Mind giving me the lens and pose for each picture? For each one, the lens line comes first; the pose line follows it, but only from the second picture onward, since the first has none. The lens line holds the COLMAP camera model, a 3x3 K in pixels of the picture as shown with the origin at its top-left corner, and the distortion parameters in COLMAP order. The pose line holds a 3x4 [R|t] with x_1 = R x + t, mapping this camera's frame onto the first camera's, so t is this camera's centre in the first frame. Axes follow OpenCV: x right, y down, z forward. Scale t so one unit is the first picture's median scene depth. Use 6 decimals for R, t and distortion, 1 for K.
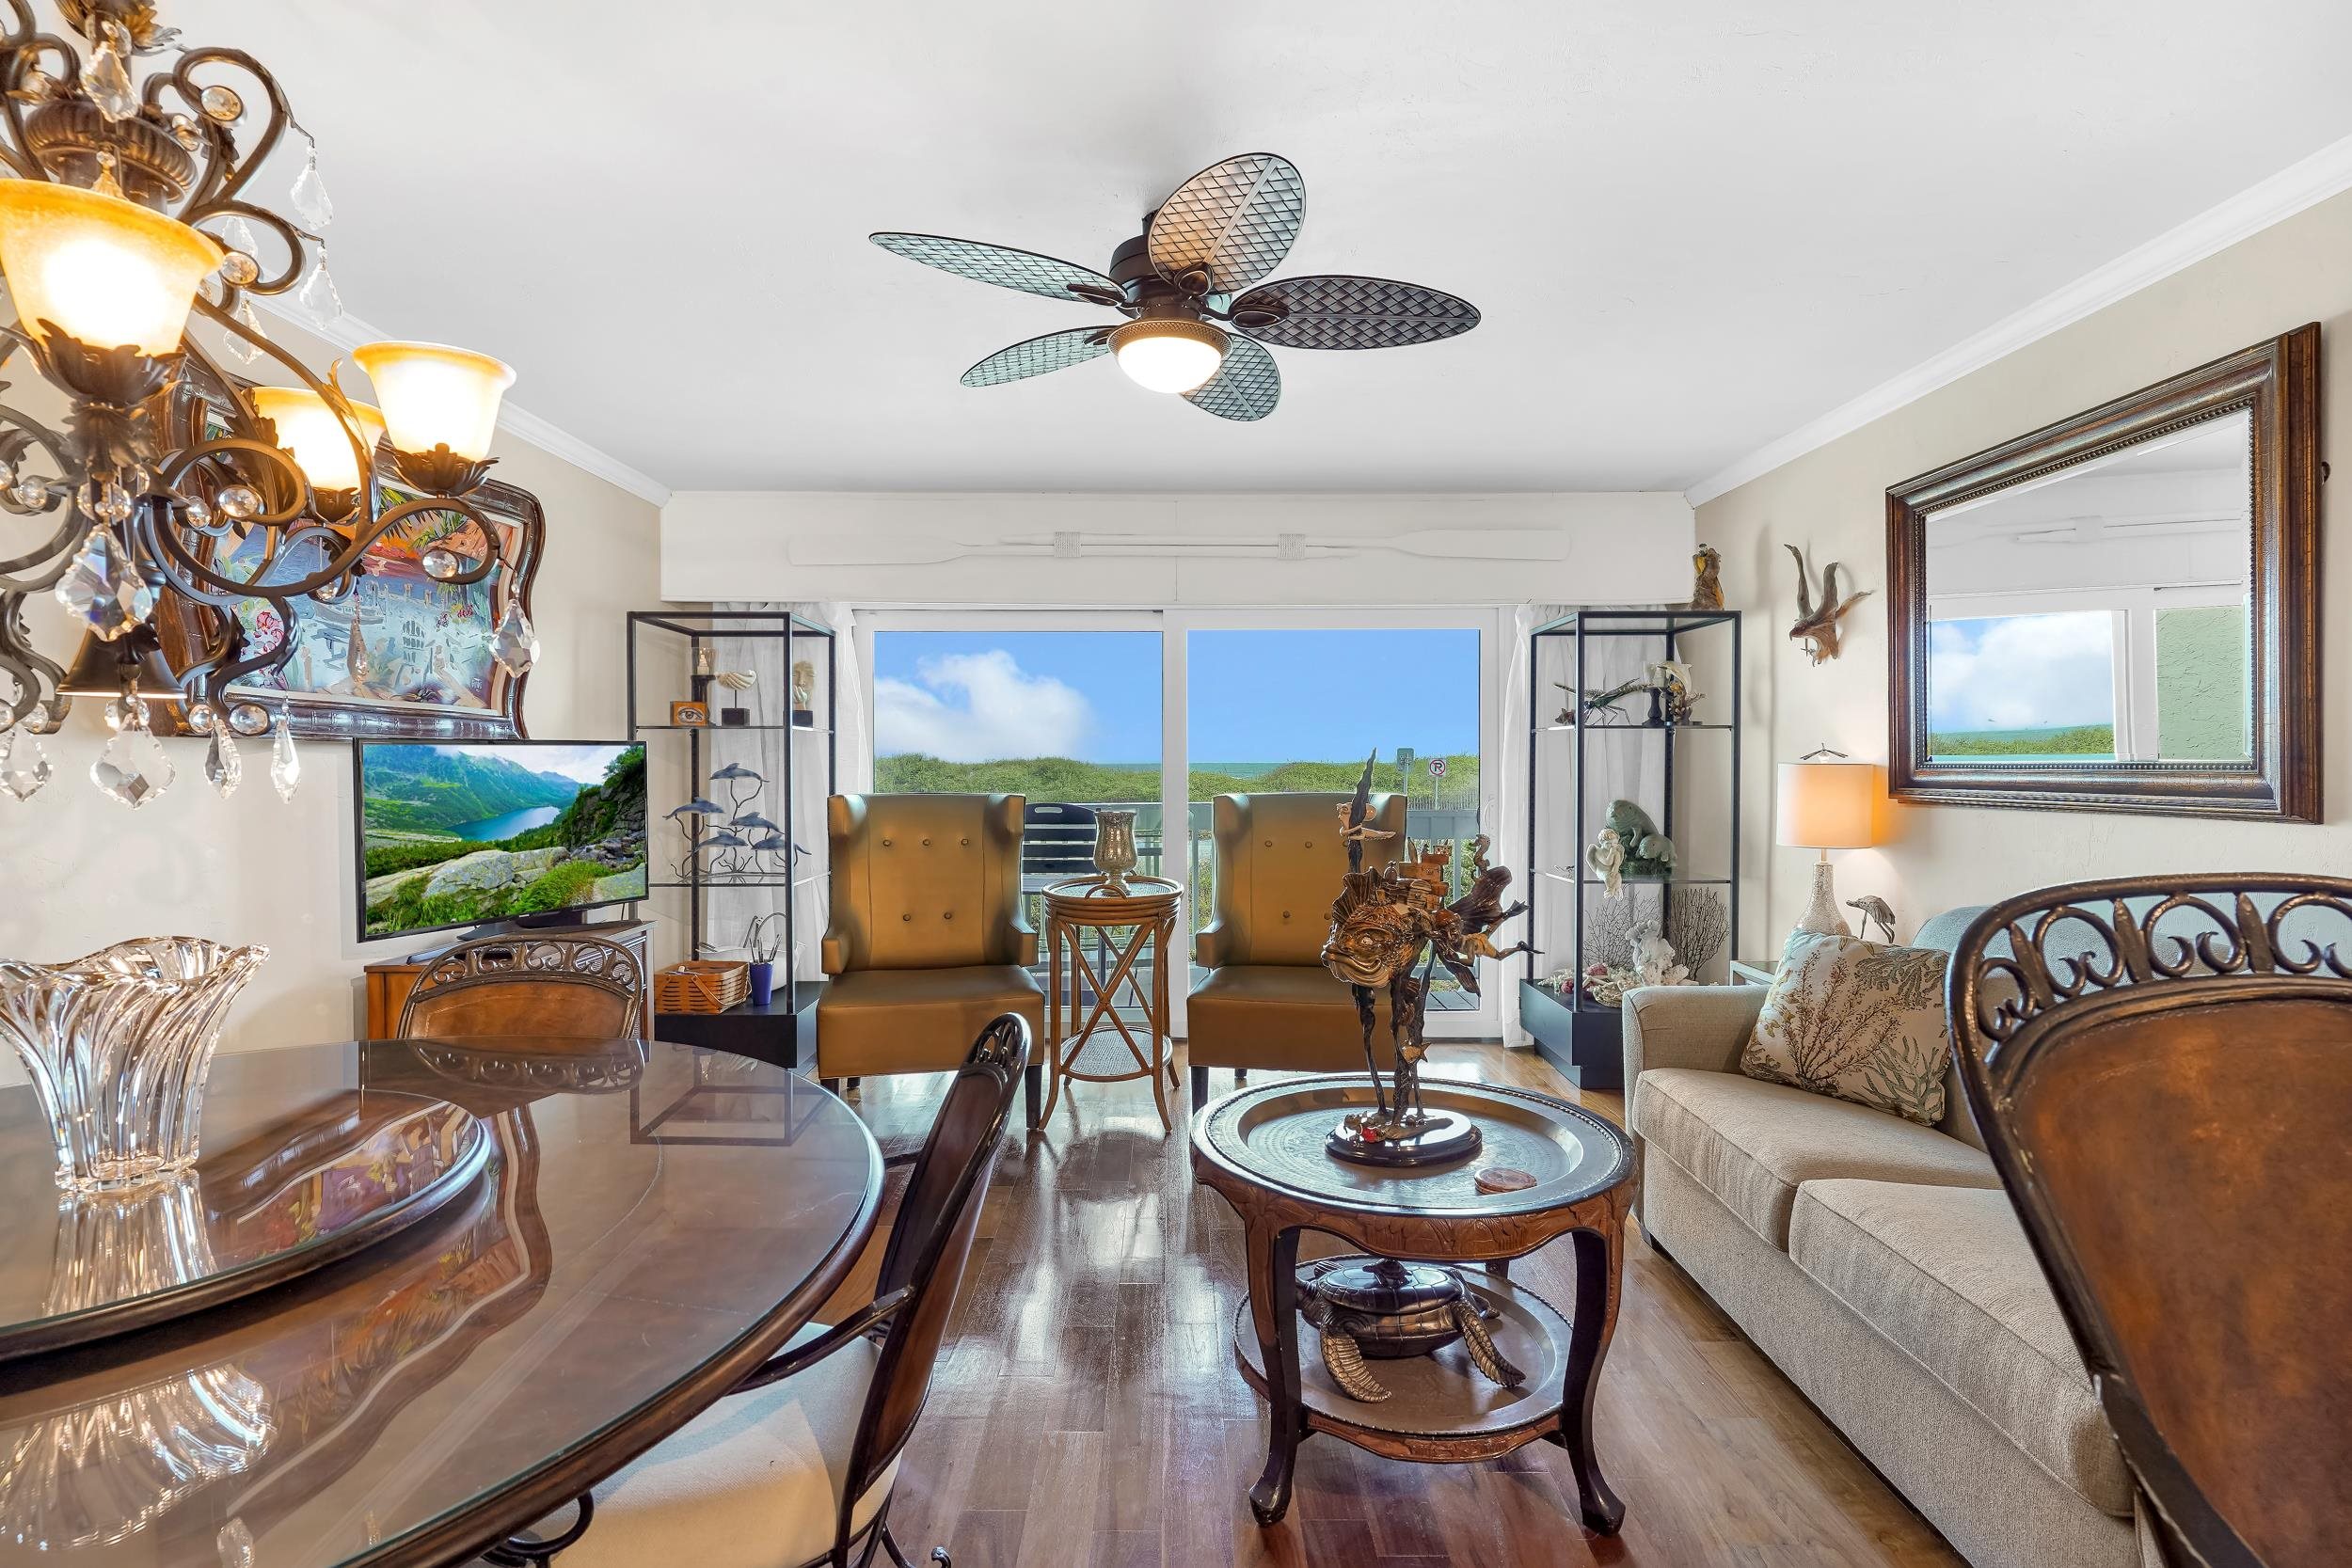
lens RADIAL K [[1128.0, 0, 1164.4], [0, 1128.0, 778.7], [0, 0, 1]] dist [-0.001876, 0.000119]
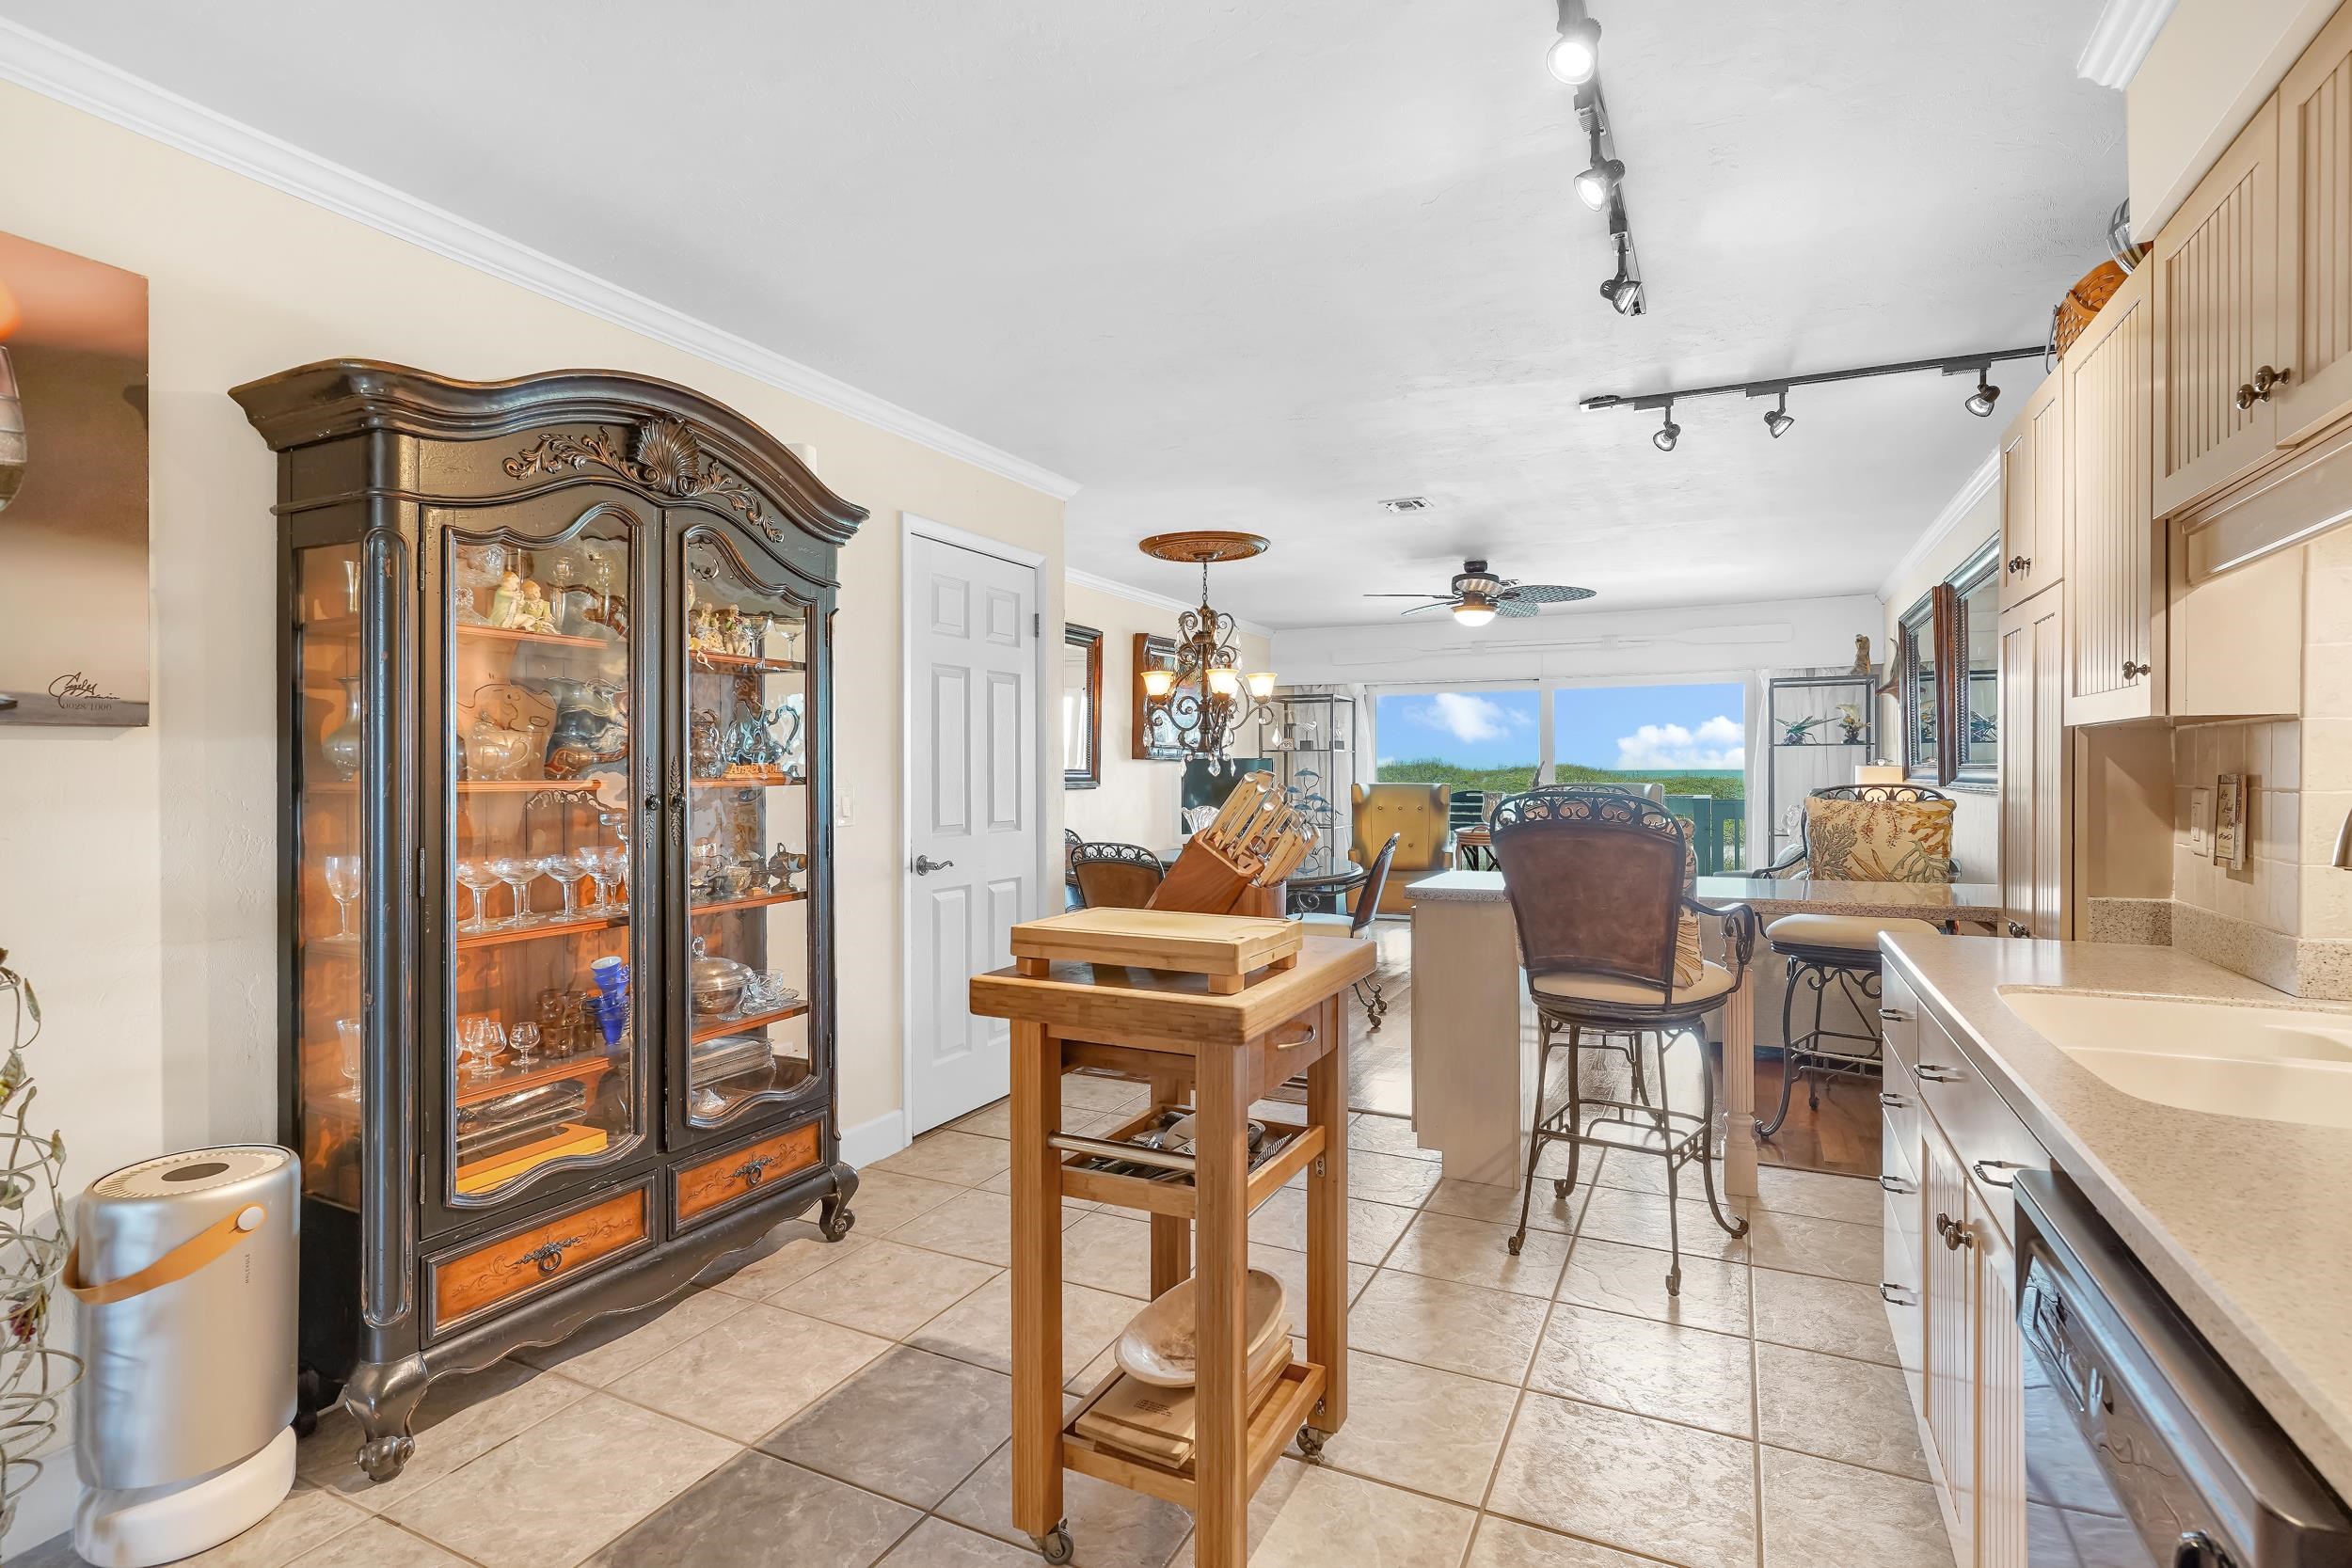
lens RADIAL K [[1128.0, 0, 1164.4], [0, 1128.0, 778.7], [0, 0, 1]] dist [-0.001876, 0.000119]
pose [[0.897710, -0.002597, -0.440579, 0.269374], [-0.000223, 0.999980, -0.006347, 0.017099], [0.440587, 0.005796, 0.897691, -0.889420]]
